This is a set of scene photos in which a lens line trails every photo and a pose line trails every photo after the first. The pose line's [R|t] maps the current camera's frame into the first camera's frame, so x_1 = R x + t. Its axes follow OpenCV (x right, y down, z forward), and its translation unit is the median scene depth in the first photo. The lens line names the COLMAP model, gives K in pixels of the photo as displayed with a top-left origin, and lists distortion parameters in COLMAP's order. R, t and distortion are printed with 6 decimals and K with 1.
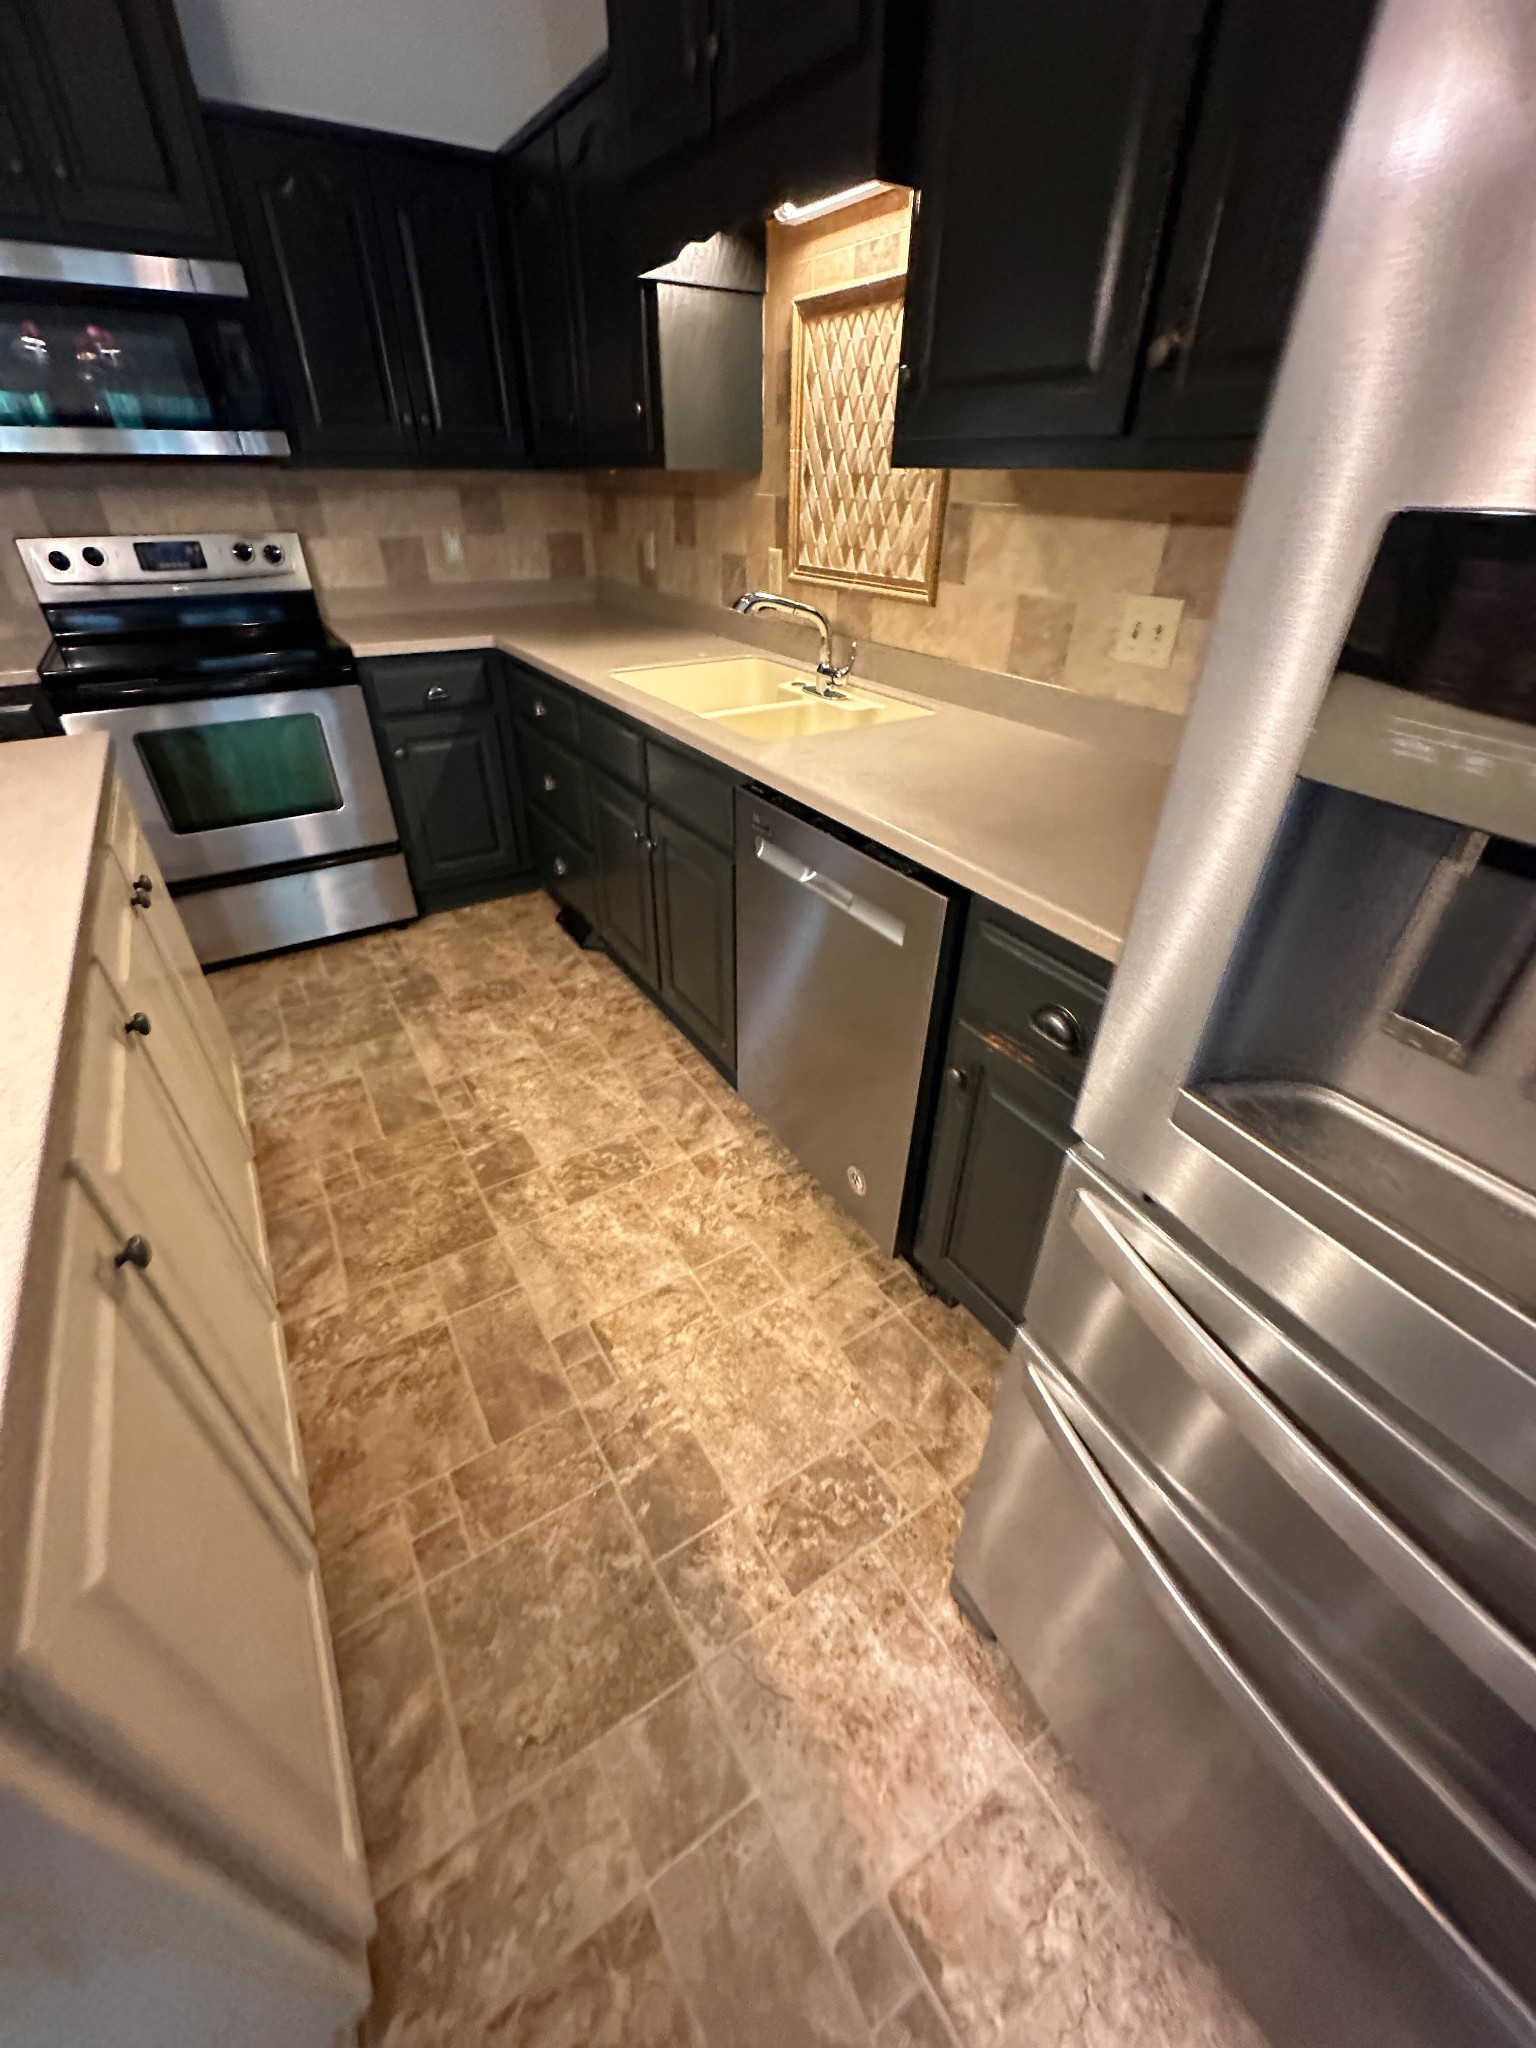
lens RADIAL K [[816.4, 0, 767.8], [0, 816.4, 1021.9], [0, 0, 1]] dist [-0.001387, 0.000001]
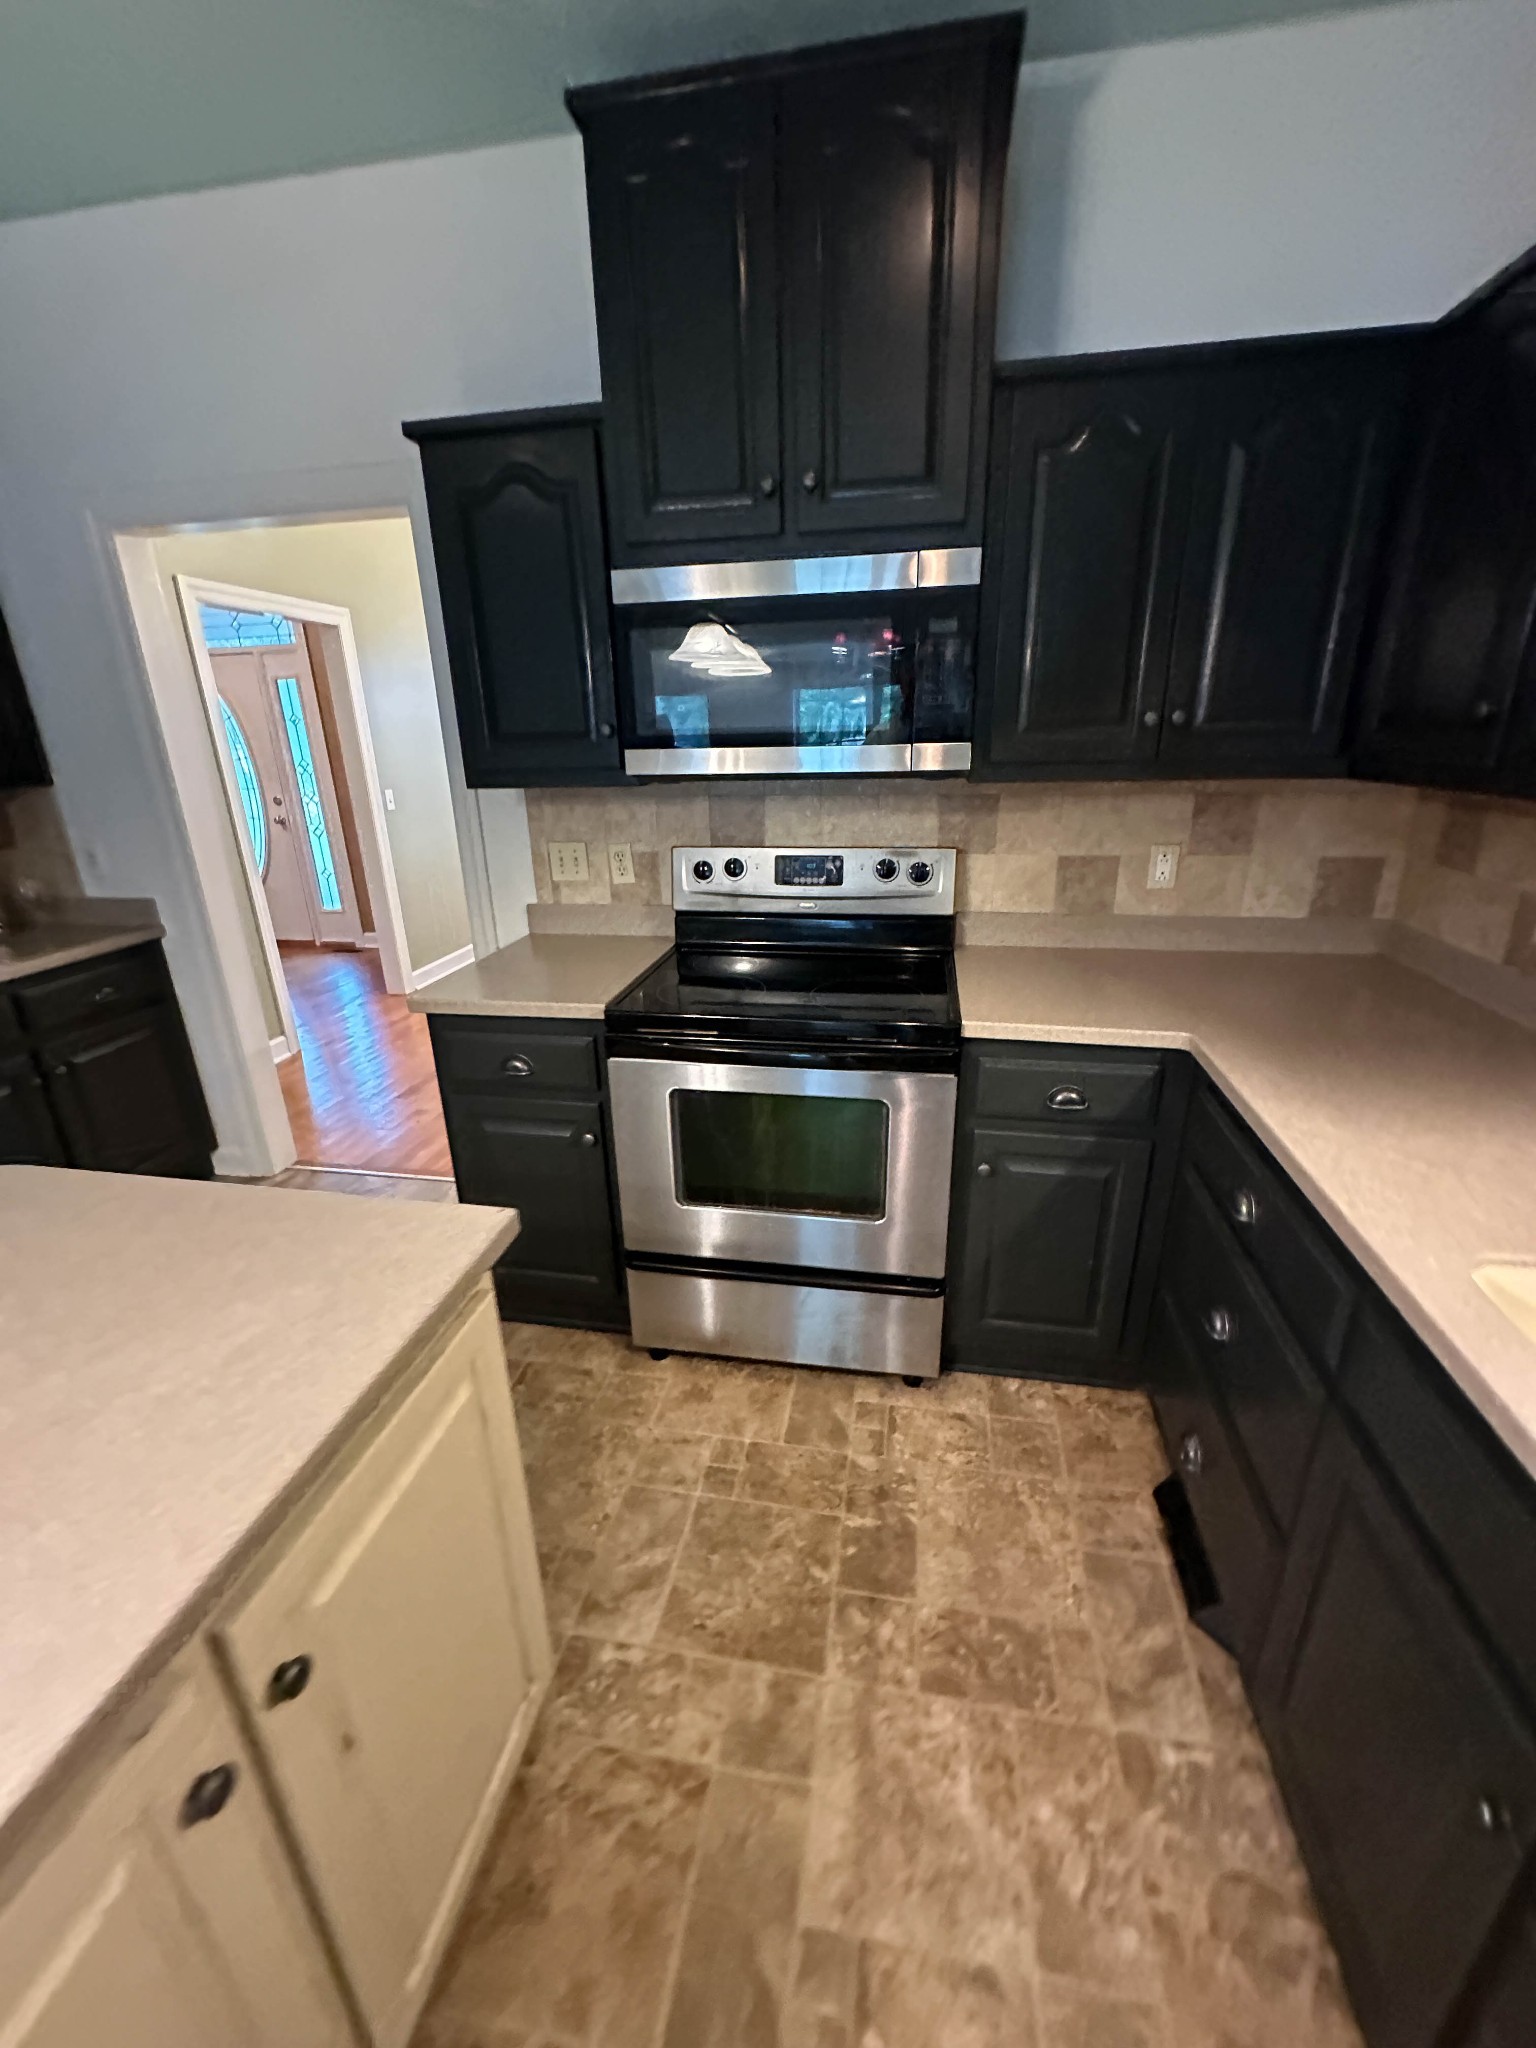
lens RADIAL K [[816.4, 0, 773.8], [0, 816.4, 1023.8], [0, 0, 1]] dist [-0.001387, 0.000001]
pose [[0.739693, 0.207254, -0.640235, -0.198693], [-0.350447, 0.930840, -0.103561, -0.340355], [0.574493, 0.300971, 0.761167, 0.406383]]
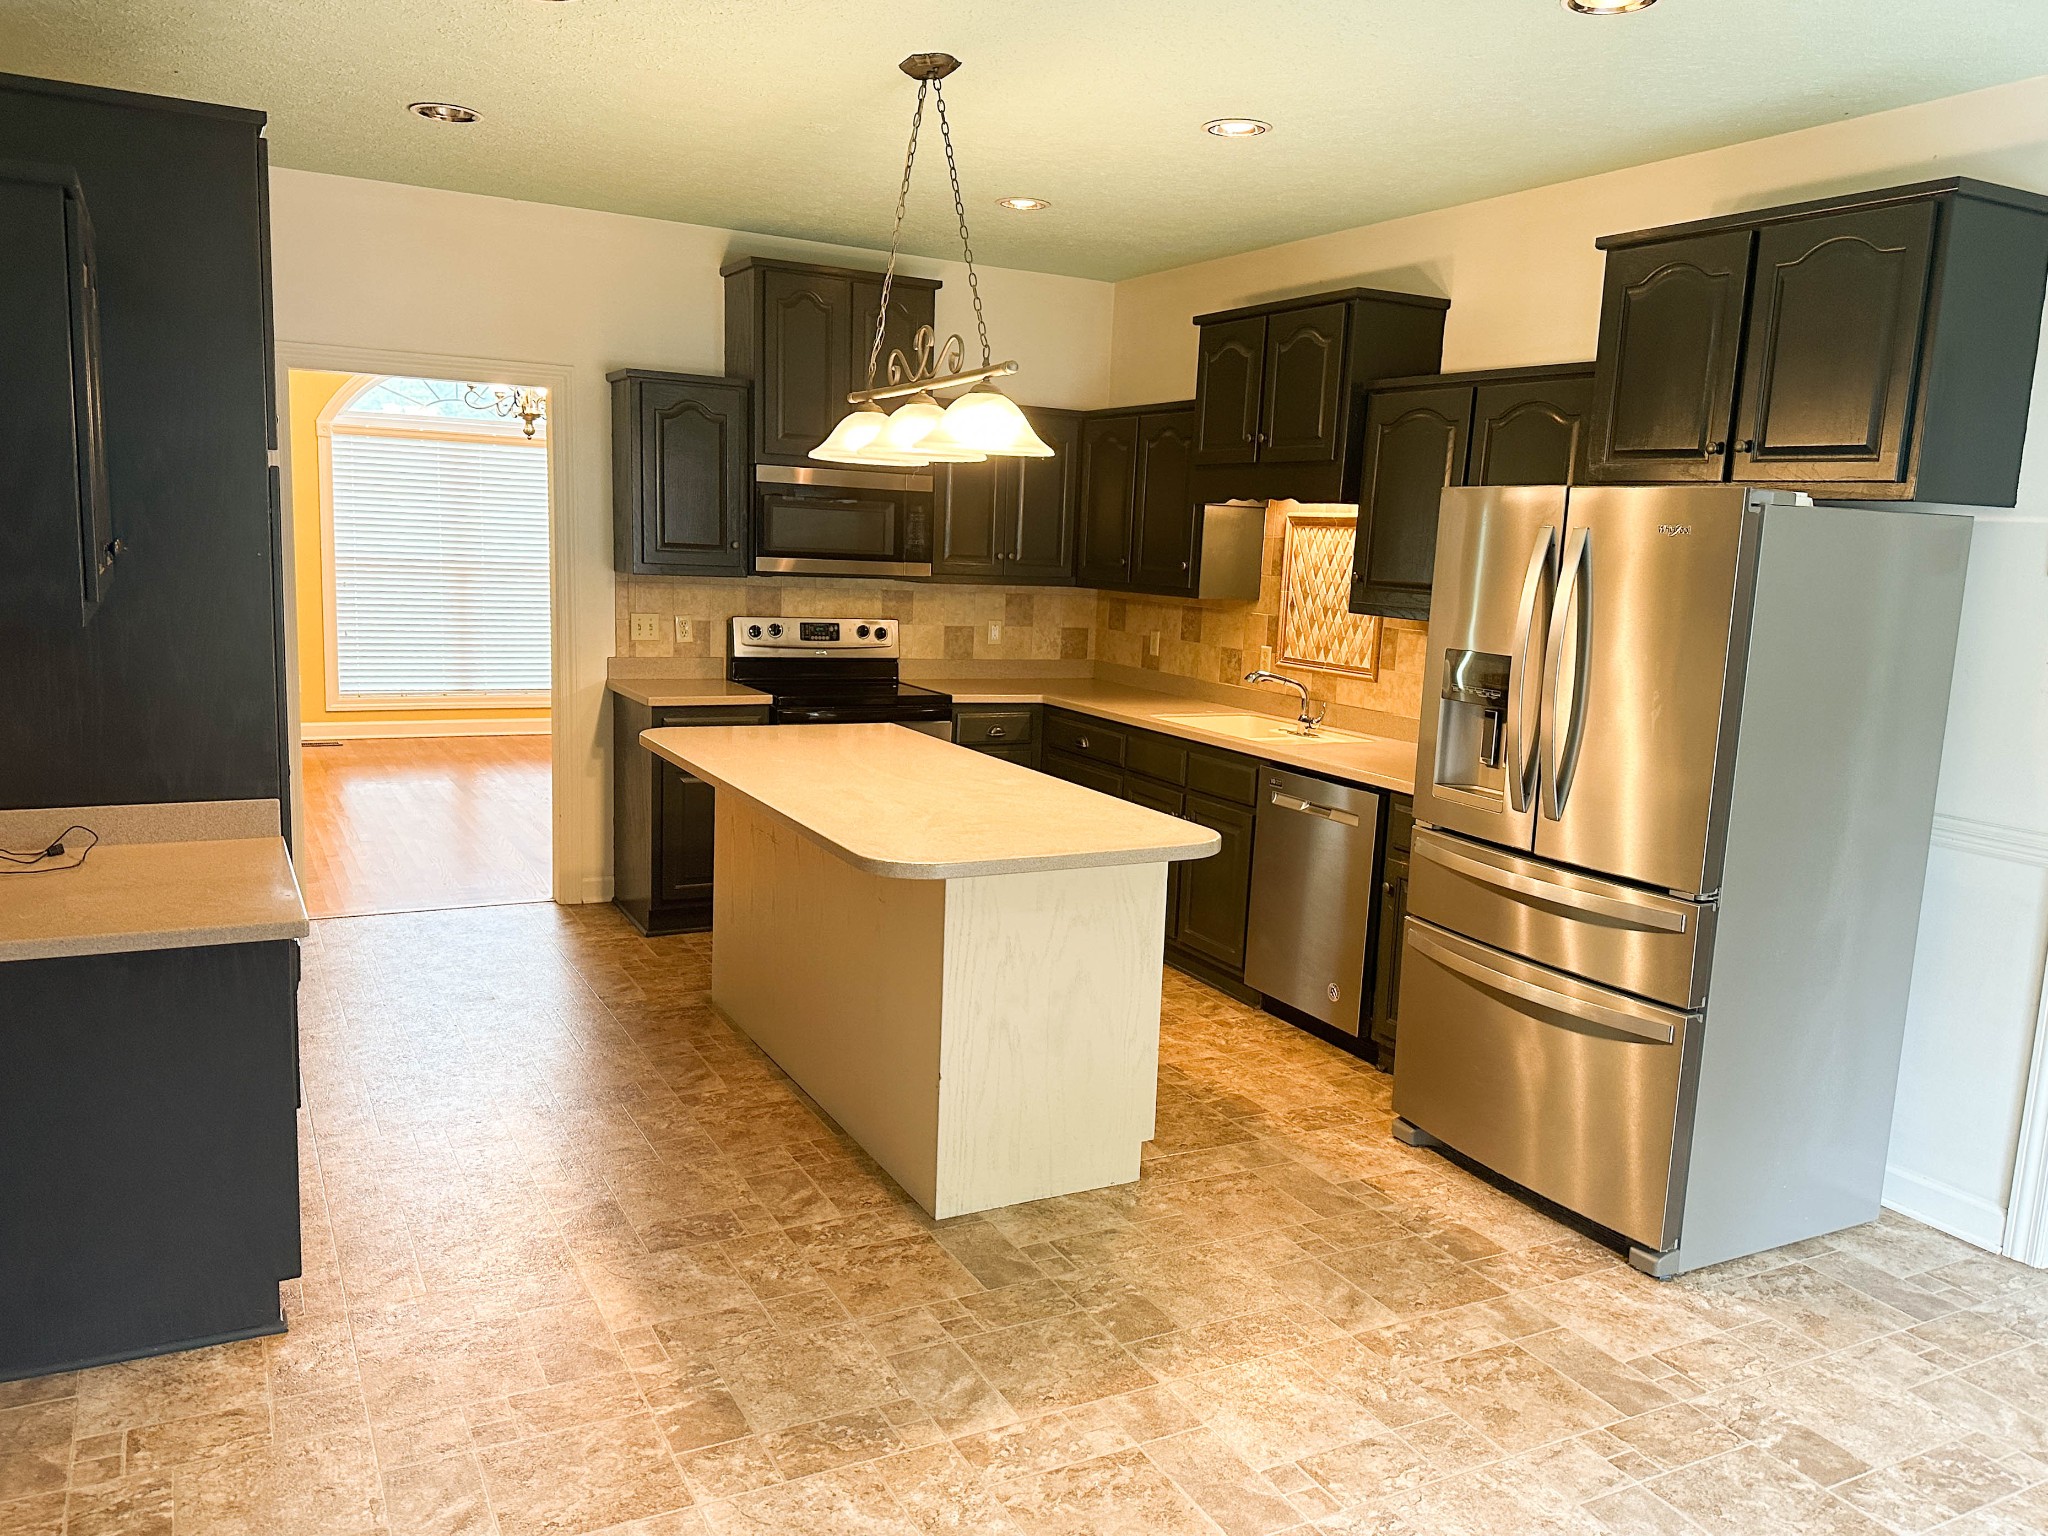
lens RADIAL K [[1552.6, 0, 1023.6], [0, 1552.6, 782.2], [0, 0, 1]] dist [0.090055, 0.000178]
pose [[0.996610, 0.048895, -0.066160, -0.212057], [-0.072085, 0.906565, -0.415865, 0.764256], [0.039645, 0.419225, 0.907017, -1.327577]]
